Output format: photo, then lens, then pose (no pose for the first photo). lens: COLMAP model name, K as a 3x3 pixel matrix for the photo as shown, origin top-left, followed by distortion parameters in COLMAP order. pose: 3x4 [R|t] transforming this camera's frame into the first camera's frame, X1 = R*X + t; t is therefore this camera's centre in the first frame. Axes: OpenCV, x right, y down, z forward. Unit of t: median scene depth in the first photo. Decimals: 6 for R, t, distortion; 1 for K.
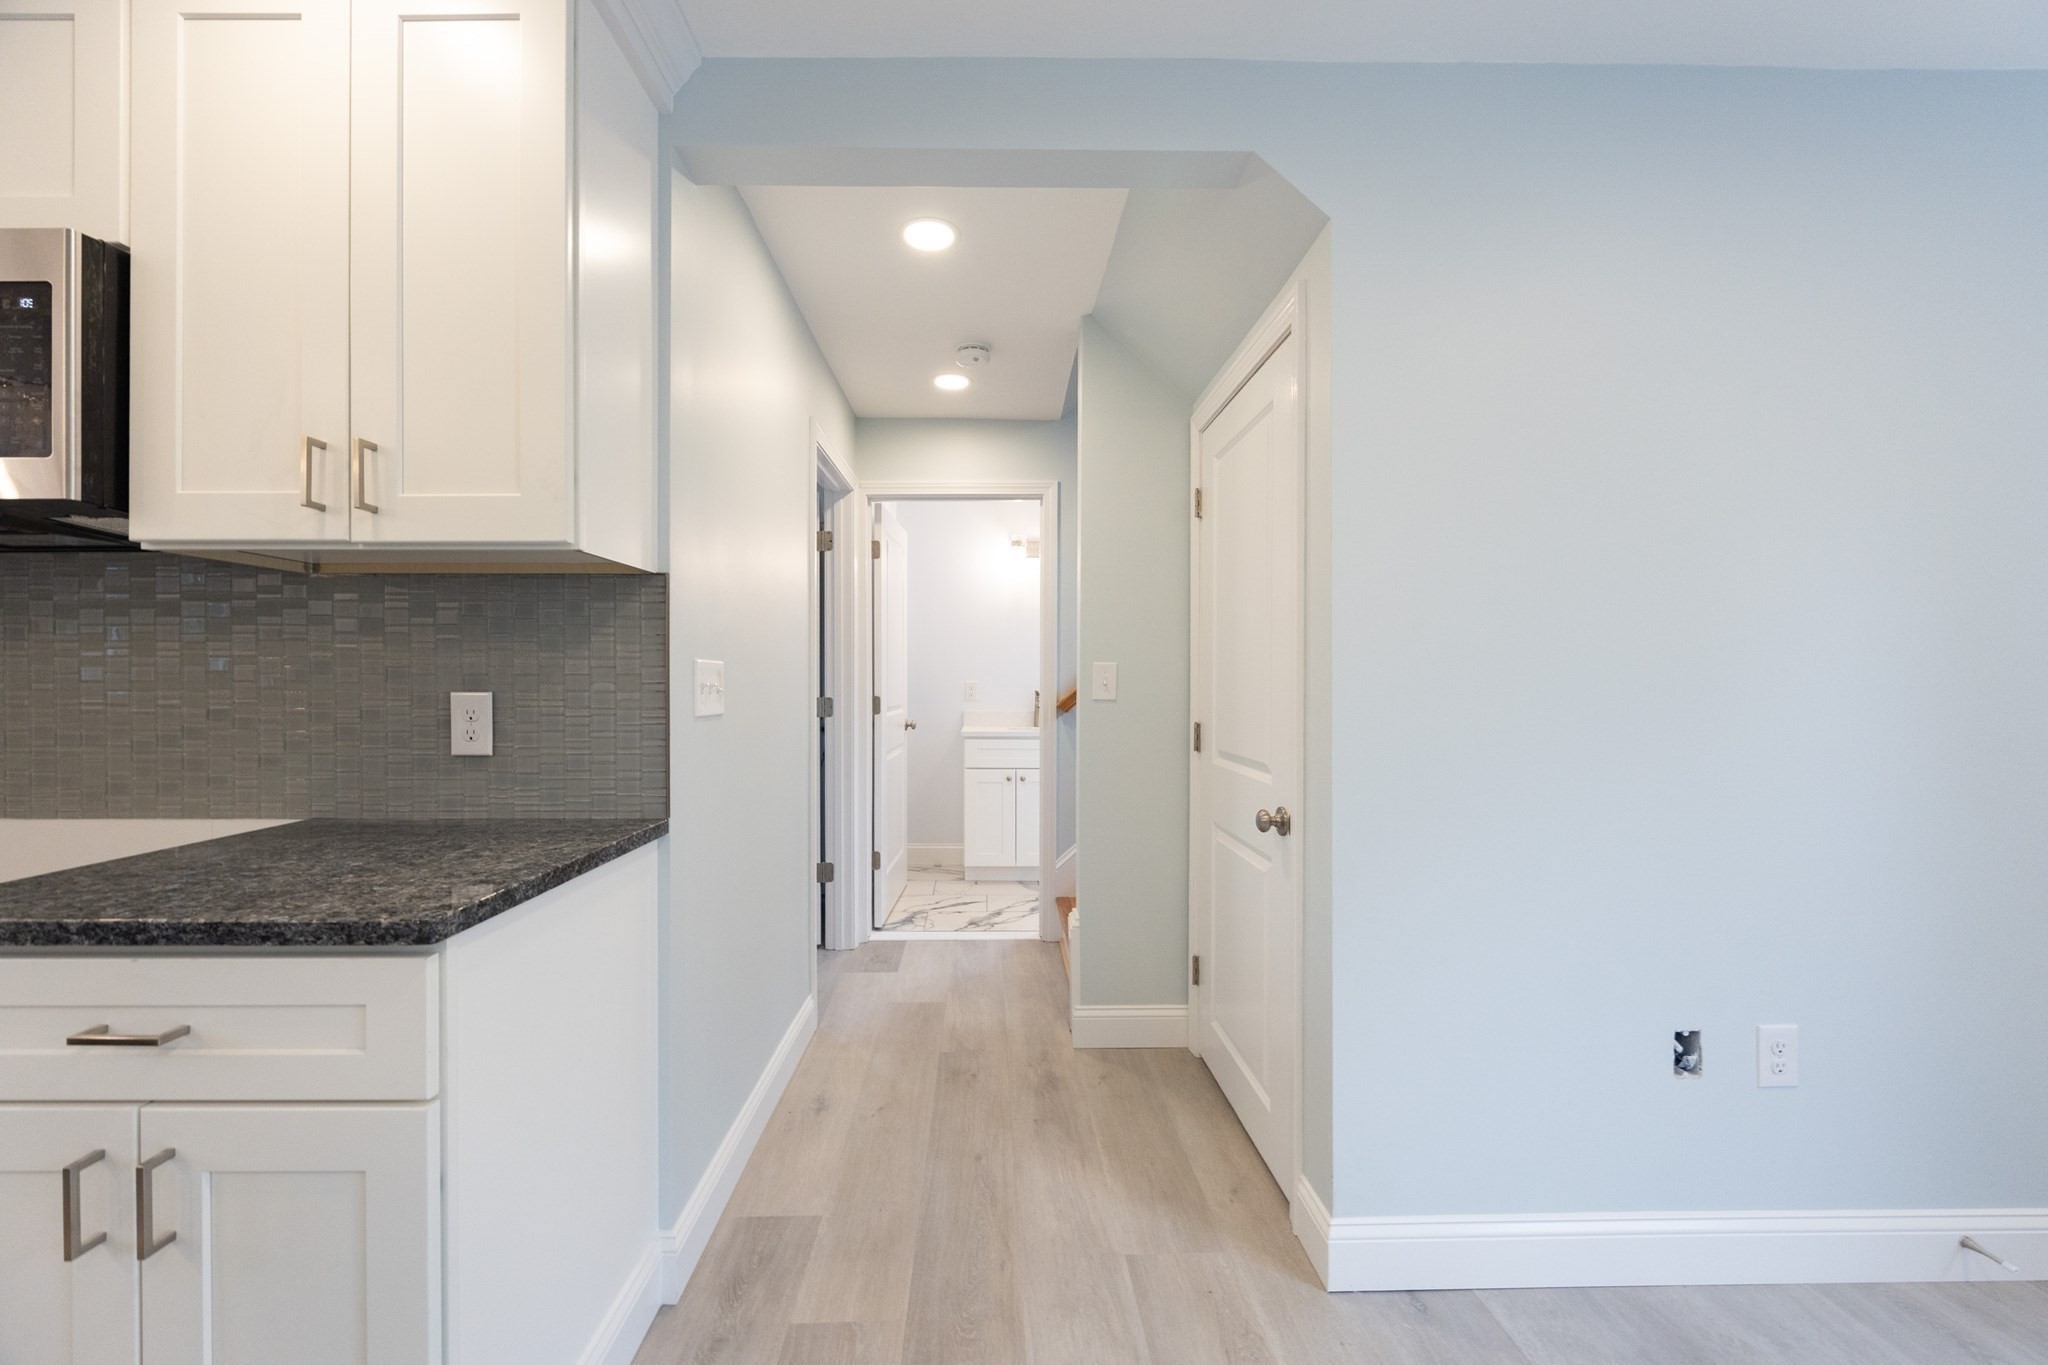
lens RADIAL K [[803.3, 0, 989.1], [0, 803.3, 680.4], [0, 0, 1]] dist [-0.002369, -0.000686]
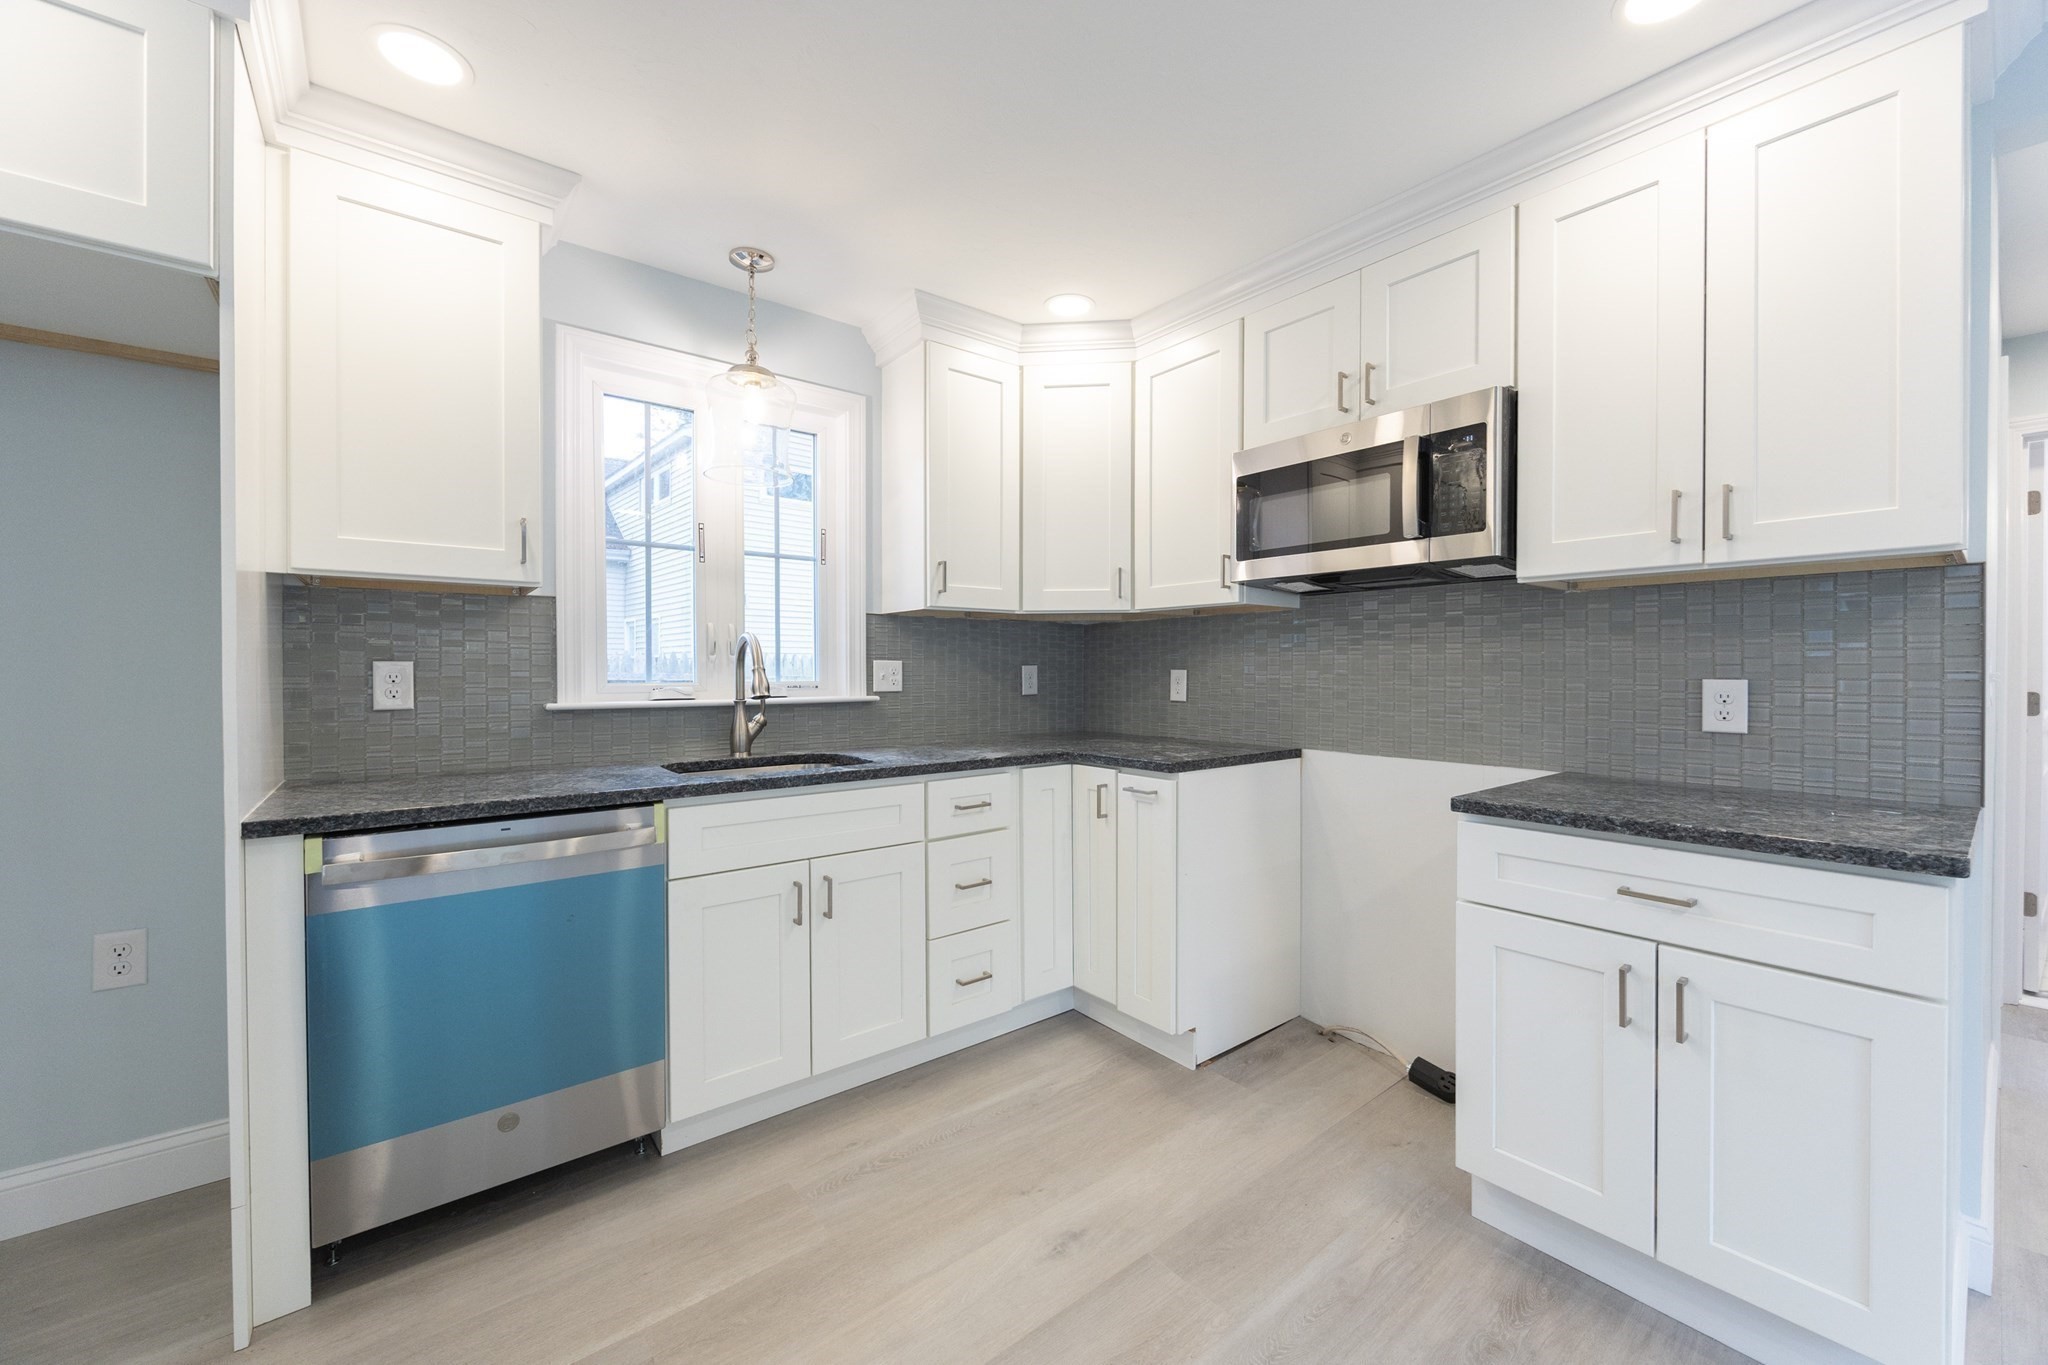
lens RADIAL K [[781.0, 0, 1025.1], [0, 781.0, 673.8], [0, 0, 1]] dist [-0.003349, -0.000568]
pose [[0.625417, 0.005302, -0.780273, -0.392789], [-0.003269, 0.999986, 0.004175, 0.004732], [0.780284, -0.000060, 0.625425, -0.536261]]
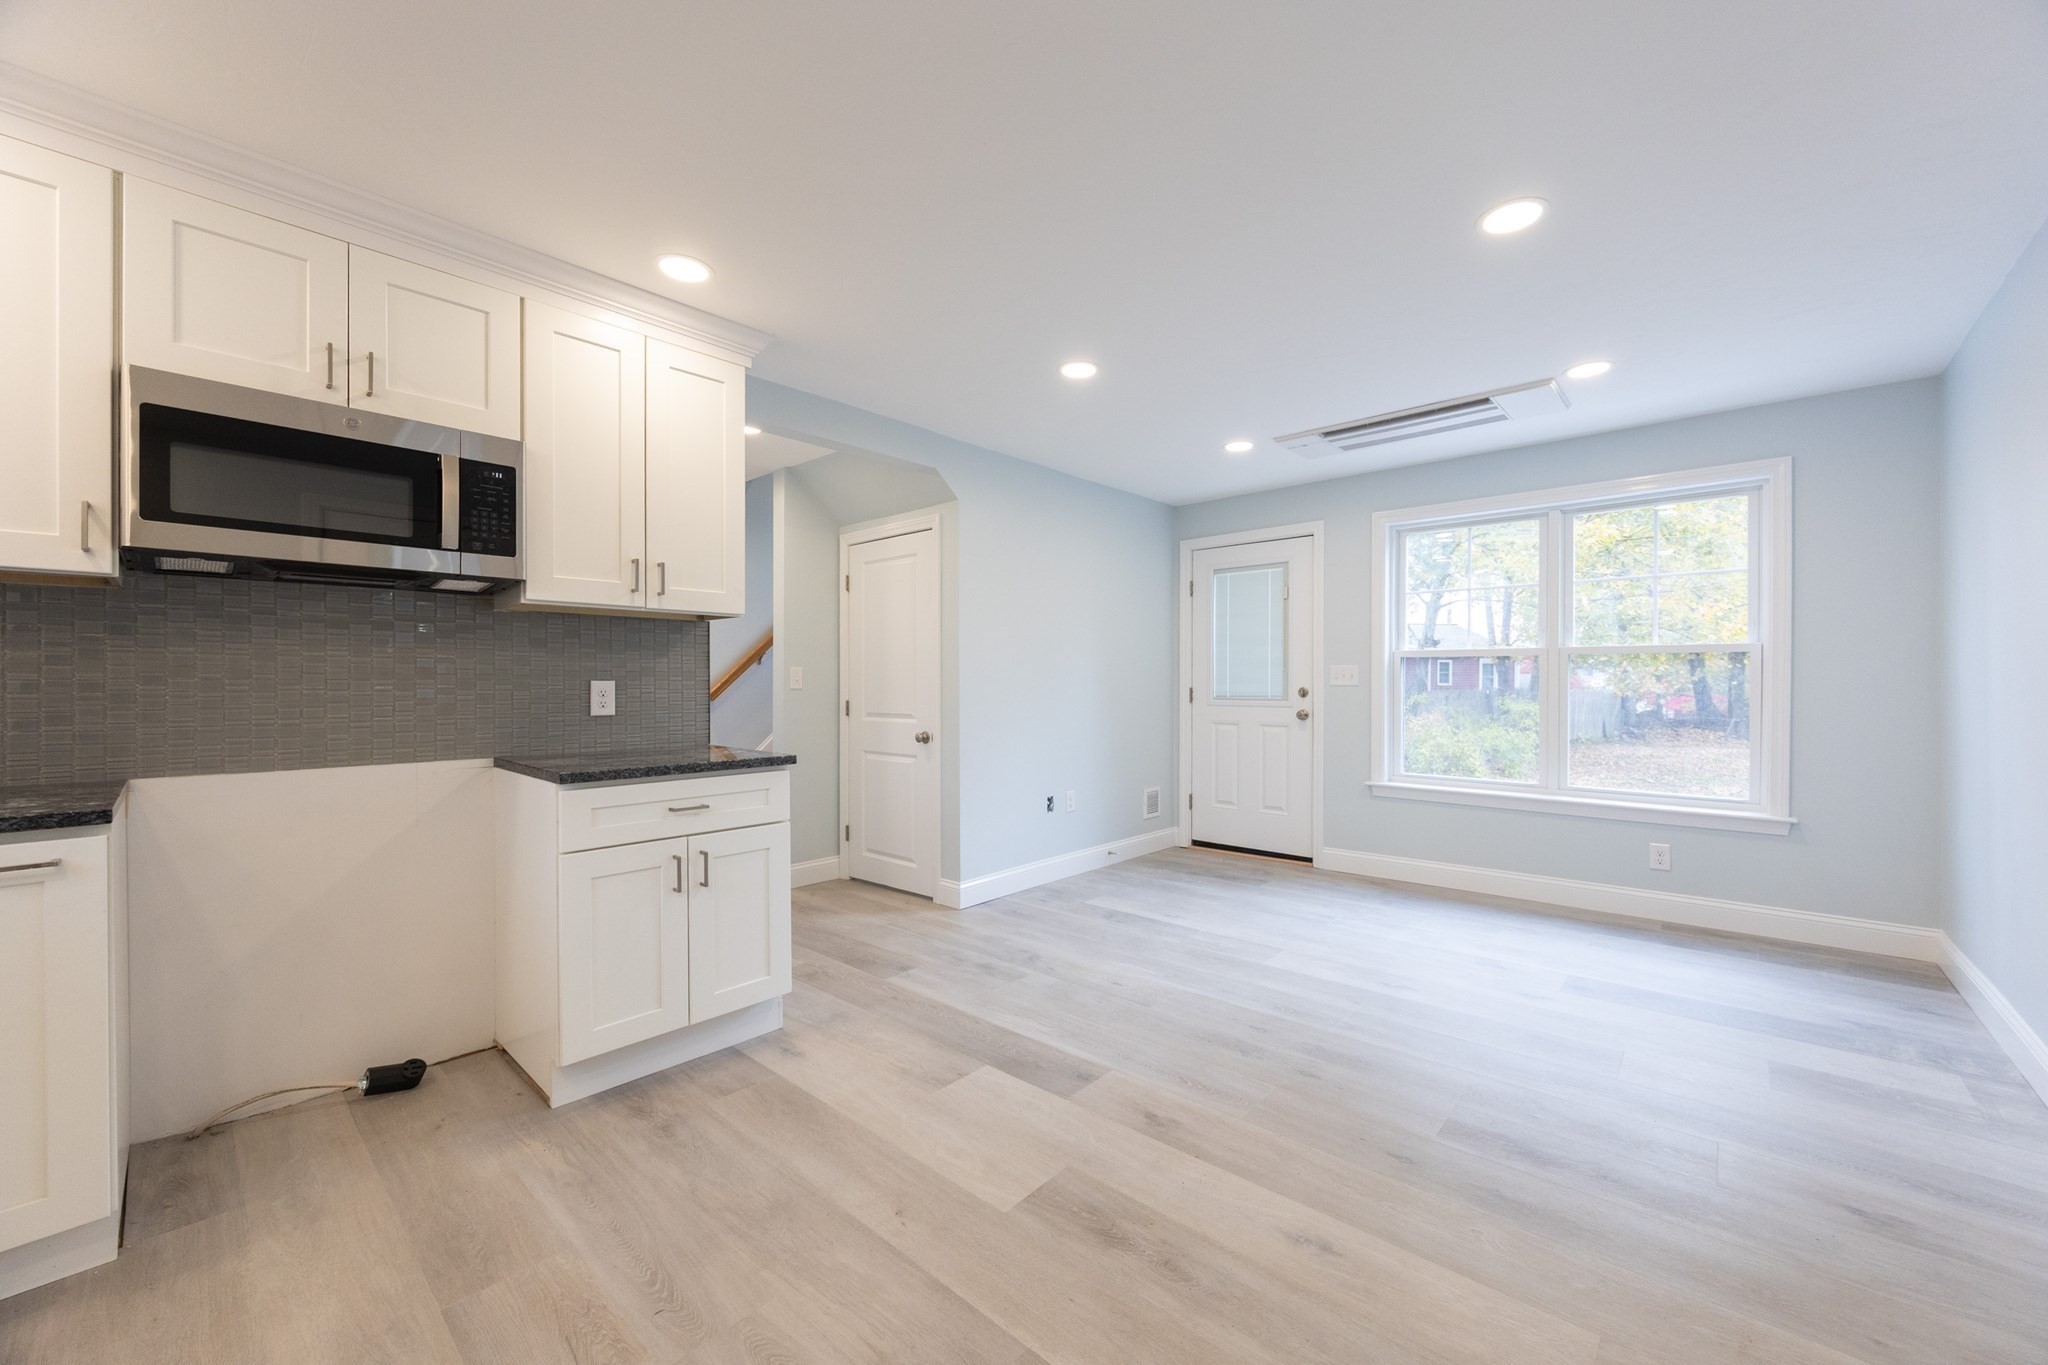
lens RADIAL K [[804.1, 0, 1056.8], [0, 804.1, 682.2], [0, 0, 1]] dist [0.000216, -0.000026]
pose [[0.659044, -0.000486, 0.752104, -1.335567], [0.003367, 0.999992, -0.002304, 0.025481], [-0.752097, 0.004051, 0.659041, -0.965350]]
